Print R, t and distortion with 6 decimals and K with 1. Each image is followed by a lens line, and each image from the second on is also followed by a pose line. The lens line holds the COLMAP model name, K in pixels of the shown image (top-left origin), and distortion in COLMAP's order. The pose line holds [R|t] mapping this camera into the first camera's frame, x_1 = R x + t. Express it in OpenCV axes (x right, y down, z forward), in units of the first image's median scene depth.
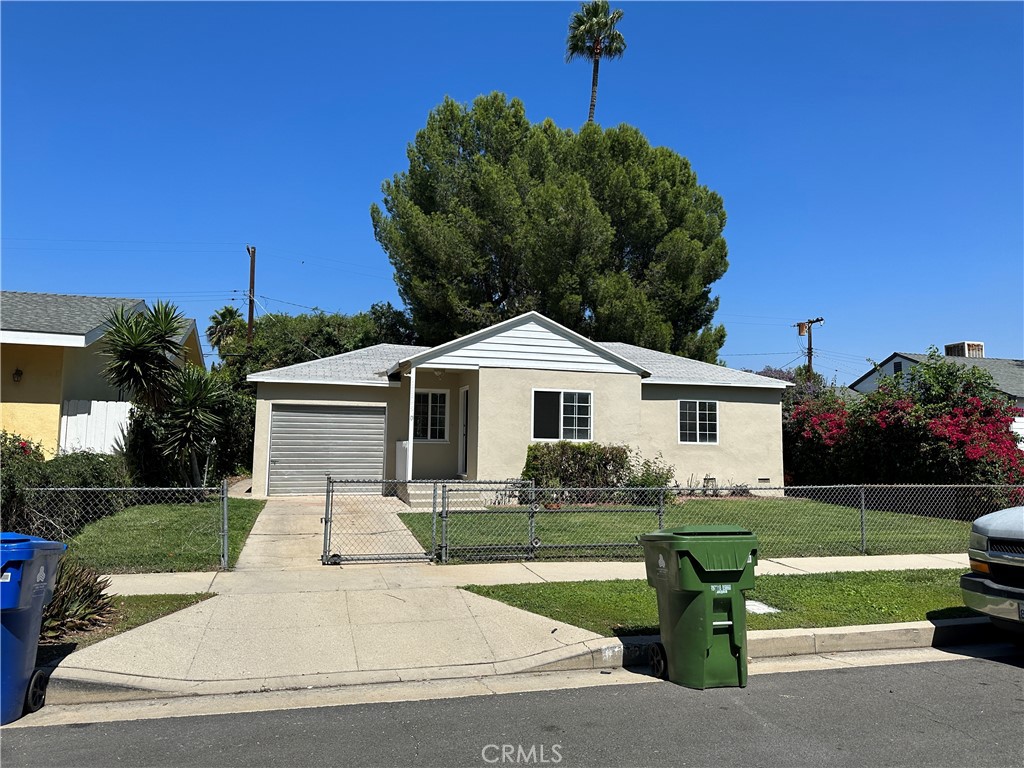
lens RADIAL K [[704.9, 0, 512.0], [0, 704.9, 384.0], [0, 0, 1]] dist [0.174210, -0.304225]
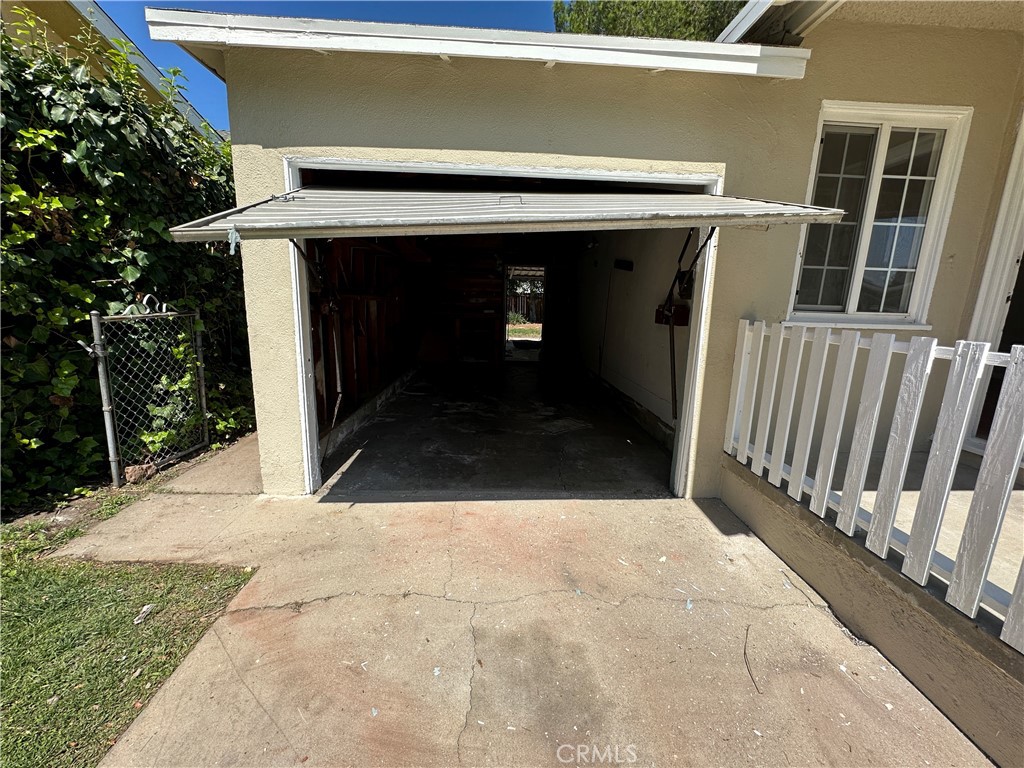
lens RADIAL K [[403.3, 0, 512.0], [0, 403.3, 384.0], [0, 0, 1]] dist [-0.002534, -0.000685]
pose [[0.971906, 0.057577, -0.228217, -0.218524], [0.009725, 0.958966, 0.283354, 0.062742], [0.235167, -0.277613, 0.931465, 0.856358]]
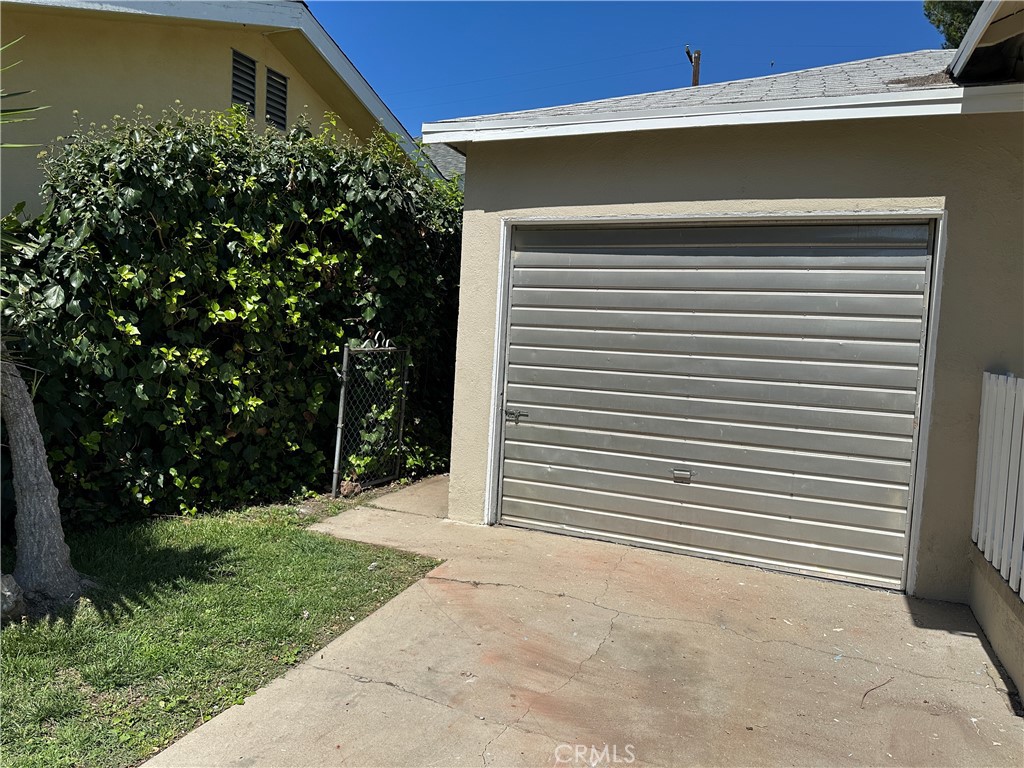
lens RADIAL K [[704.9, 0, 512.0], [0, 704.9, 384.0], [0, 0, 1]] dist [0.174210, -0.304225]
pose [[0.787228, 0.064087, -0.613323, -0.146566], [0.019819, 0.991442, 0.129035, 0.055361], [0.616343, -0.113735, 0.779221, 0.758660]]
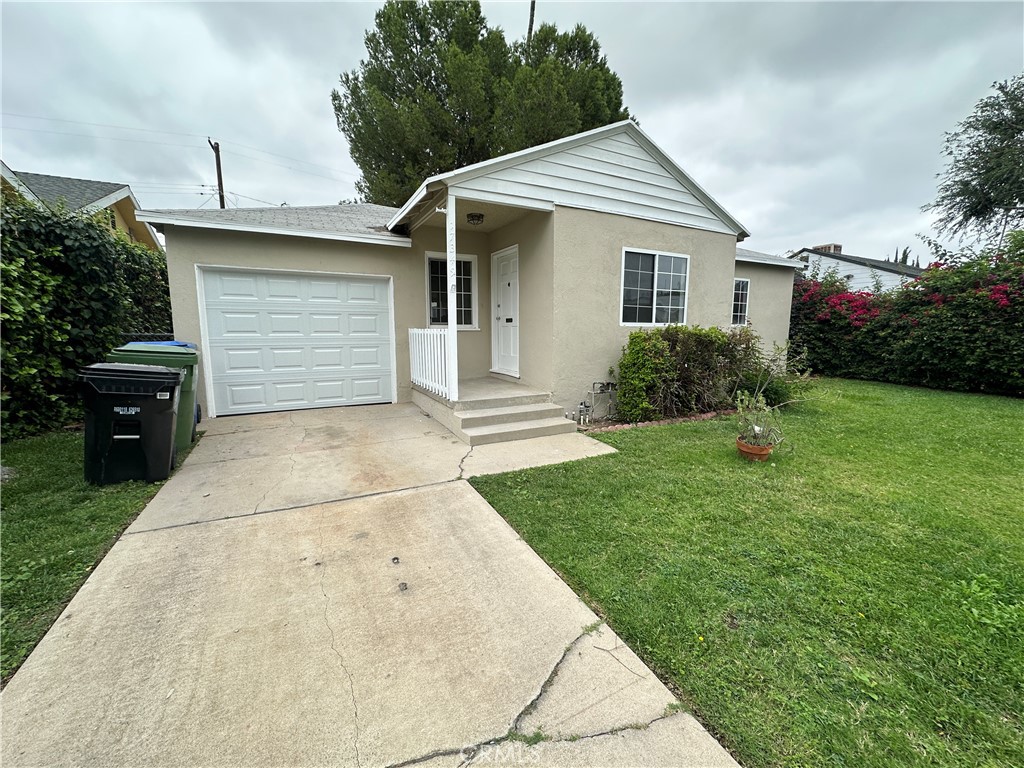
lens RADIAL K [[403.3, 0, 512.0], [0, 403.3, 384.0], [0, 0, 1]] dist [-0.002534, -0.000685]
pose [[0.978853, -0.040368, 0.200543, -0.149467], [-0.006002, 0.974246, 0.225408, 0.045173], [-0.204477, -0.221845, 0.953401, 0.603455]]
